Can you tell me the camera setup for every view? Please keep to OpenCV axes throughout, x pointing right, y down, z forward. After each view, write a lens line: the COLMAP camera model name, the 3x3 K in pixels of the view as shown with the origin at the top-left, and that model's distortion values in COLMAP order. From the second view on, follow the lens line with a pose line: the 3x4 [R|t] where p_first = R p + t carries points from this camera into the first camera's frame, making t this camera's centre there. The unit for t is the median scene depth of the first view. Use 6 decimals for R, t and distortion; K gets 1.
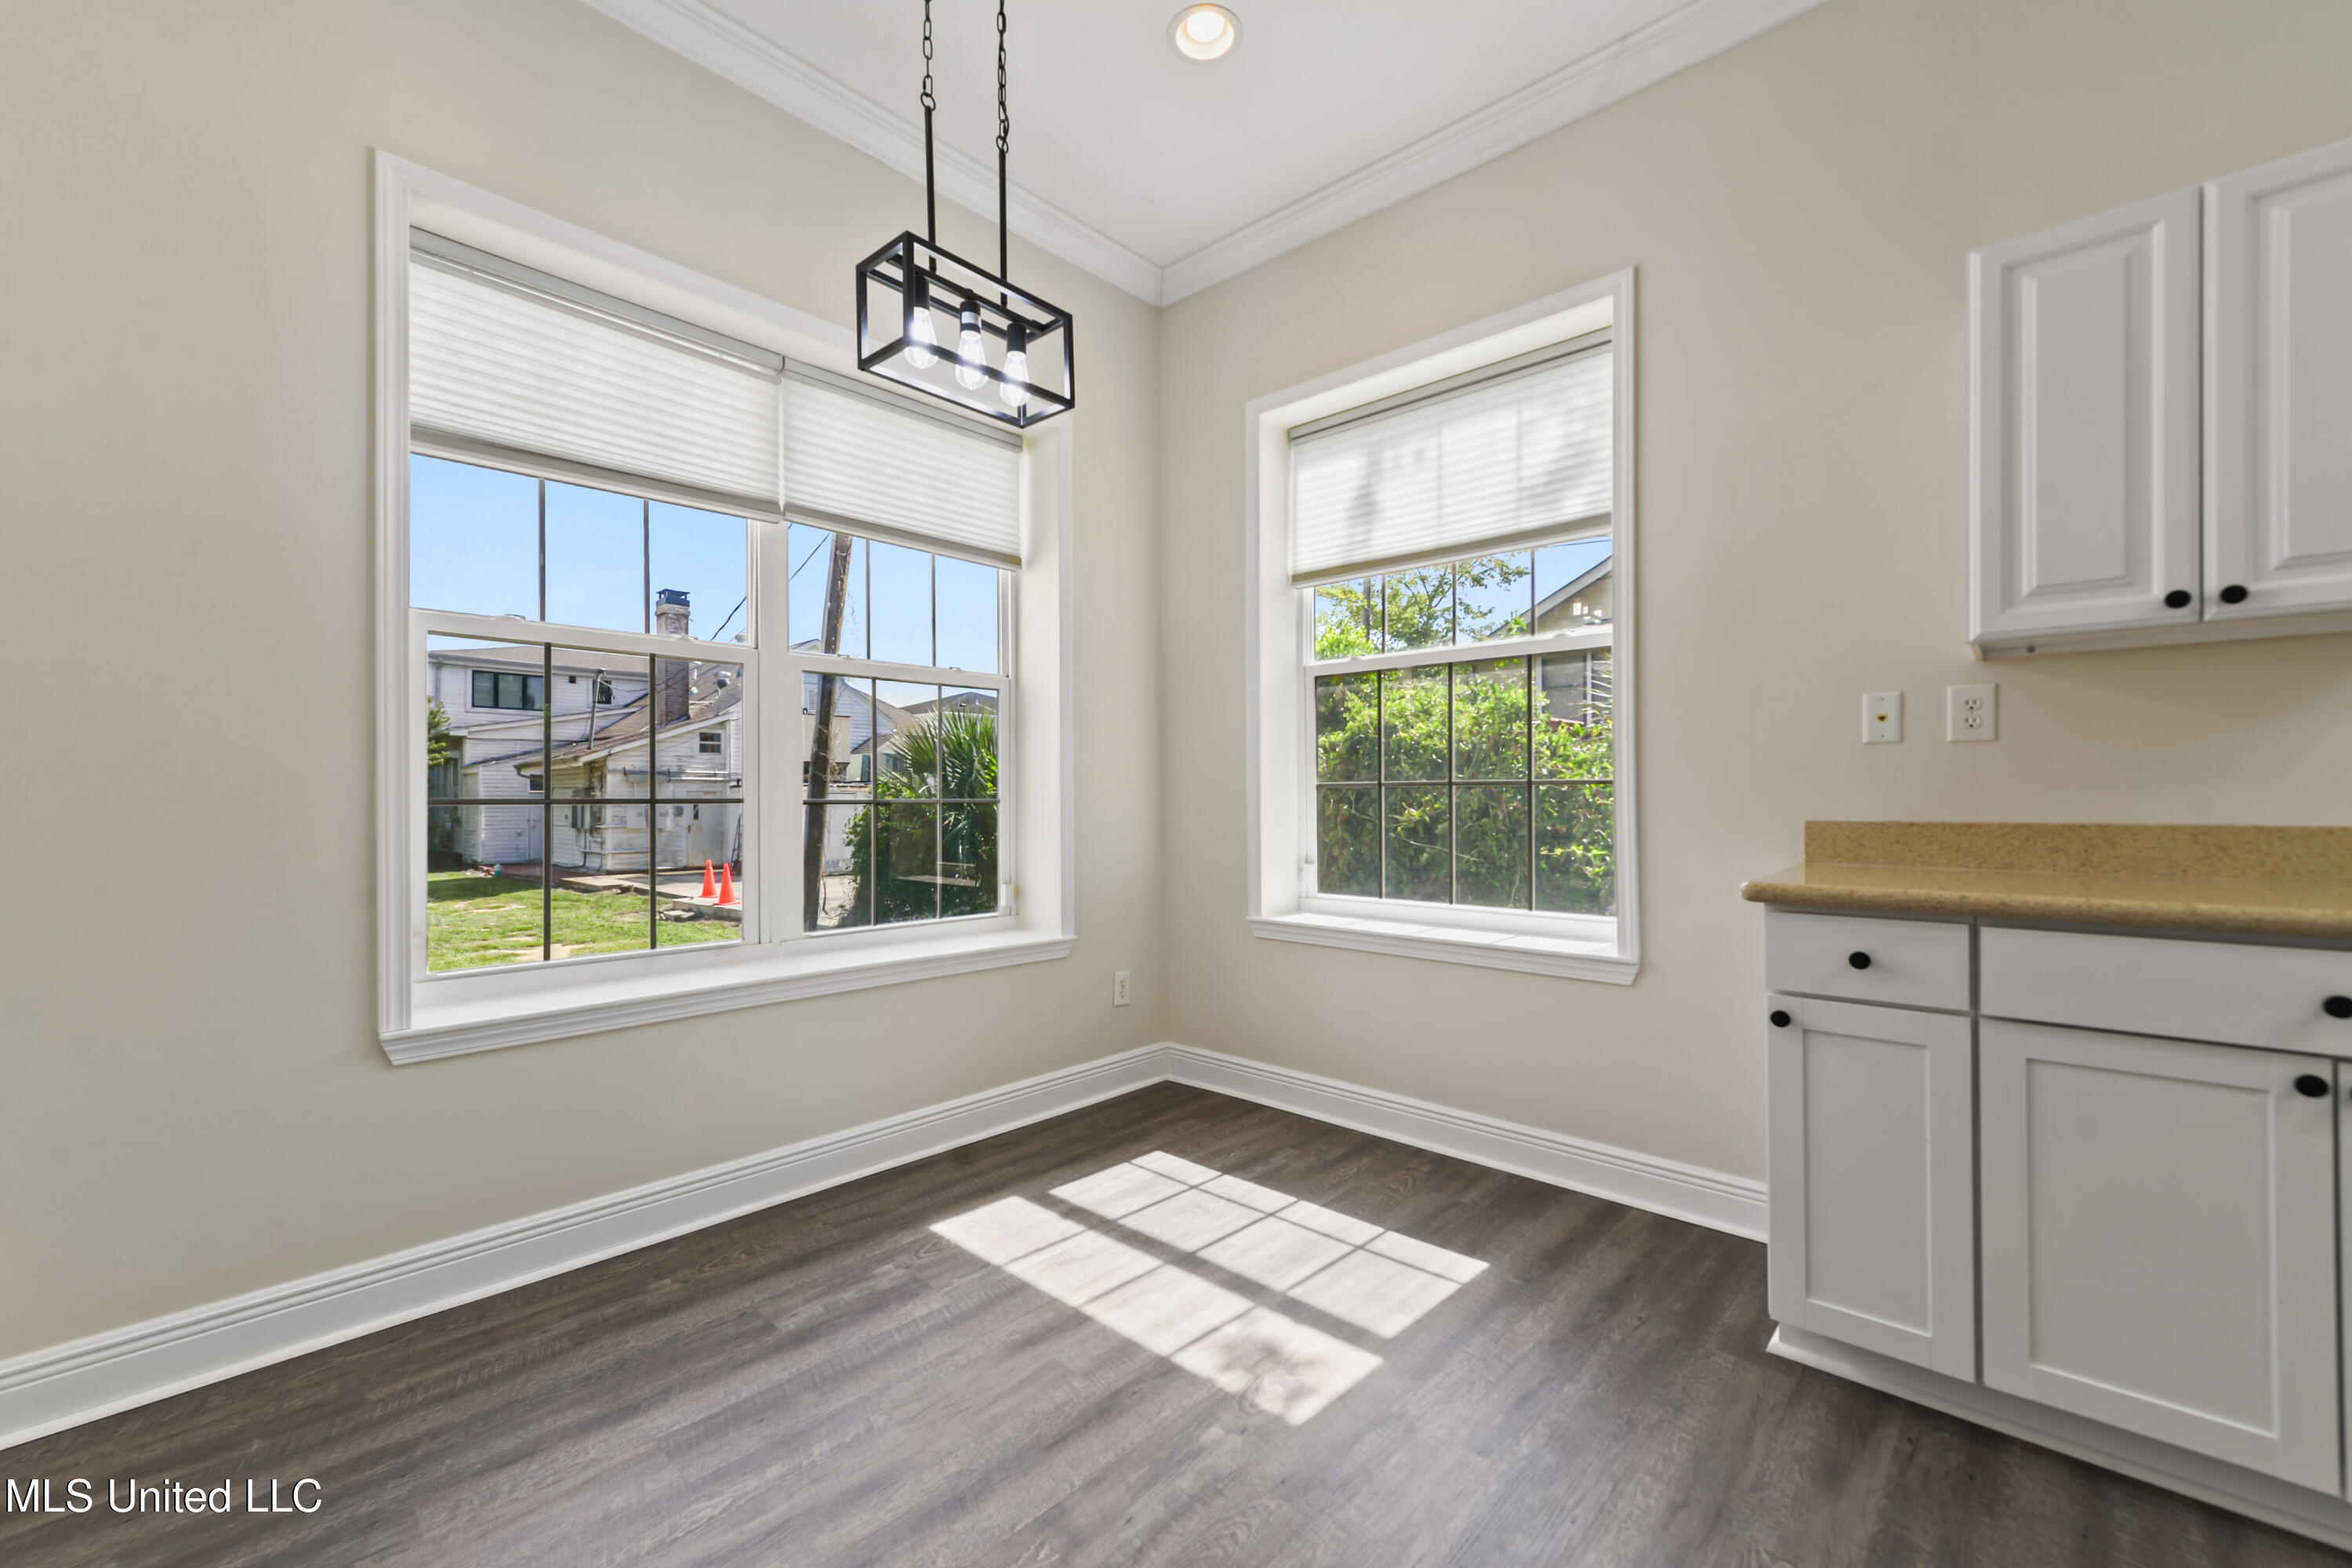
lens RADIAL K [[941.9, 0, 1159.4], [0, 941.9, 802.2], [0, 0, 1]] dist [0.010549, -0.000045]
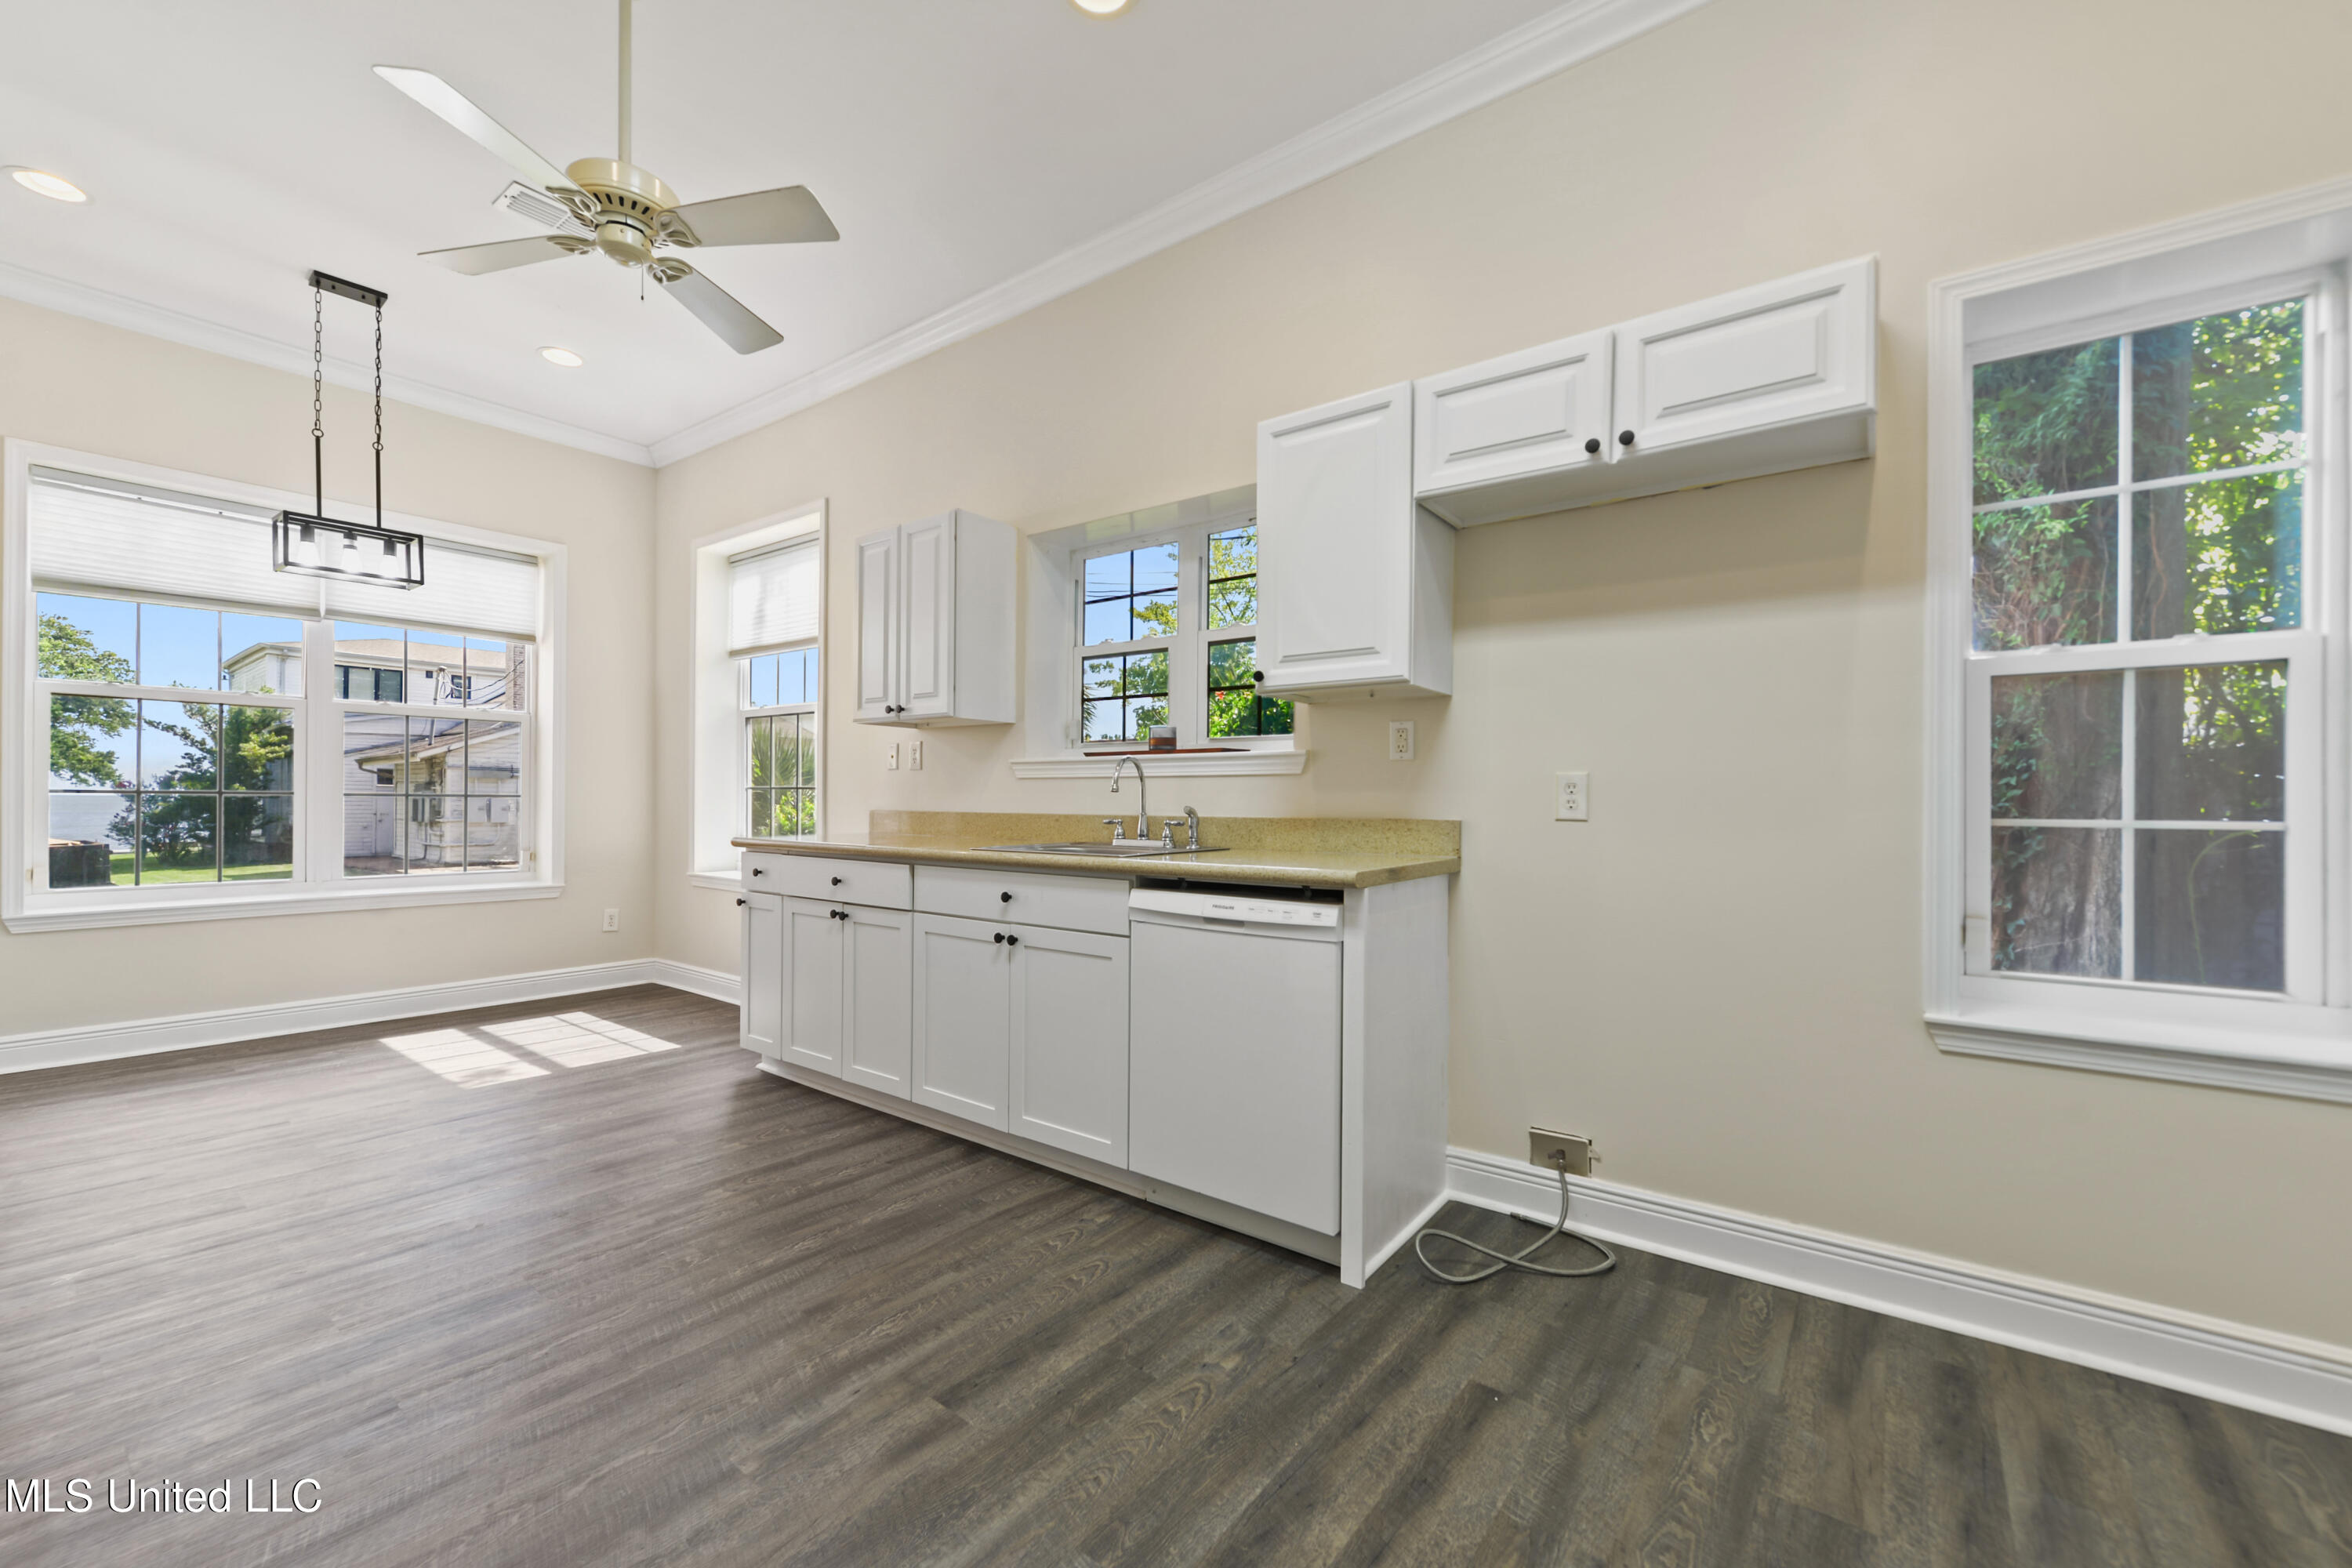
lens RADIAL K [[941.9, 0, 1171.9], [0, 941.9, 801.4], [0, 0, 1]] dist [0.010549, -0.000045]
pose [[0.996599, 0.011649, 0.081573, 0.755955], [-0.011359, 0.999927, -0.004016, 0.002107], [-0.081614, 0.003076, 0.996659, -0.608258]]
